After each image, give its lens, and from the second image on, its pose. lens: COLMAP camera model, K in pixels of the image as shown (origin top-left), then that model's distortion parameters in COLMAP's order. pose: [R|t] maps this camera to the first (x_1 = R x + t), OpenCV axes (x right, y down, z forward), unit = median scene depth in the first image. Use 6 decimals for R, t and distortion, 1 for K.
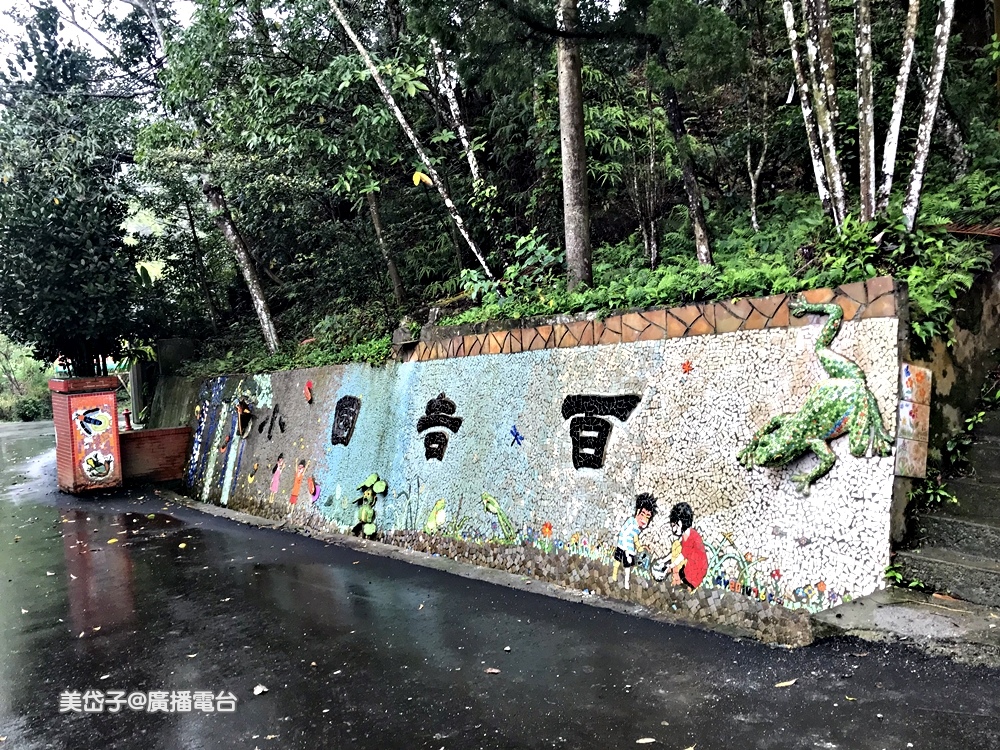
lens RADIAL K [[835.3, 0, 501.4], [0, 835.3, 373.1], [0, 0, 1]] dist [0.041619, -0.034144]
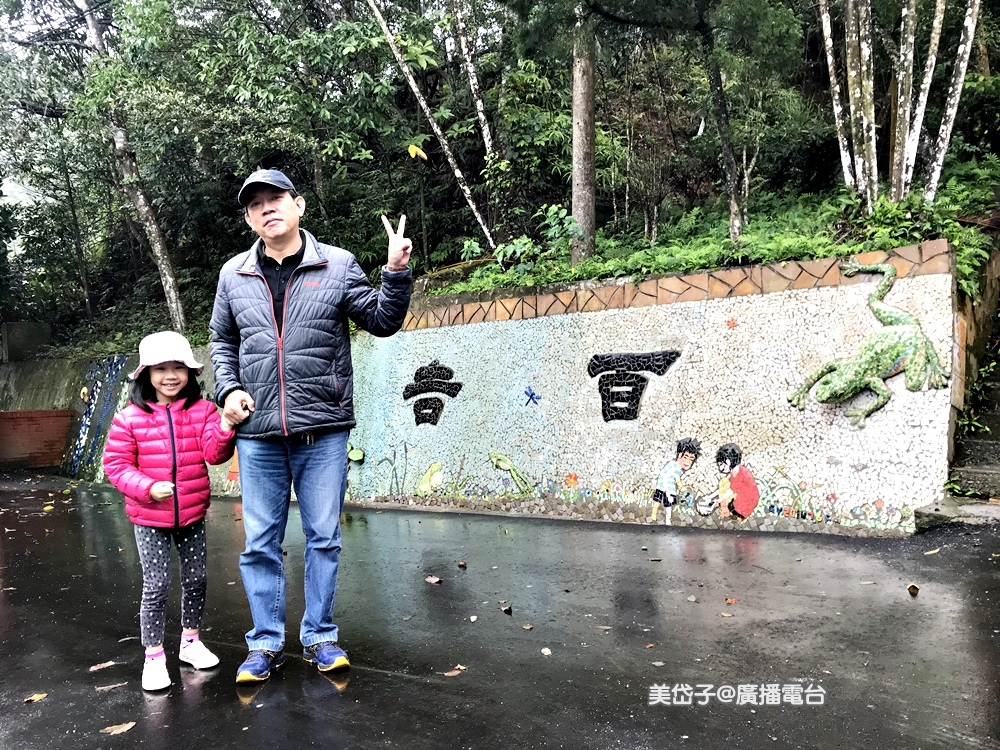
lens RADIAL K [[835.3, 0, 494.2], [0, 835.3, 377.2], [0, 0, 1]] dist [0.041619, -0.034144]
pose [[0.972185, 0.051576, 0.228465, -0.328024], [-0.041936, 0.998021, -0.046853, 0.126378], [-0.230430, 0.035969, 0.972424, -0.006614]]
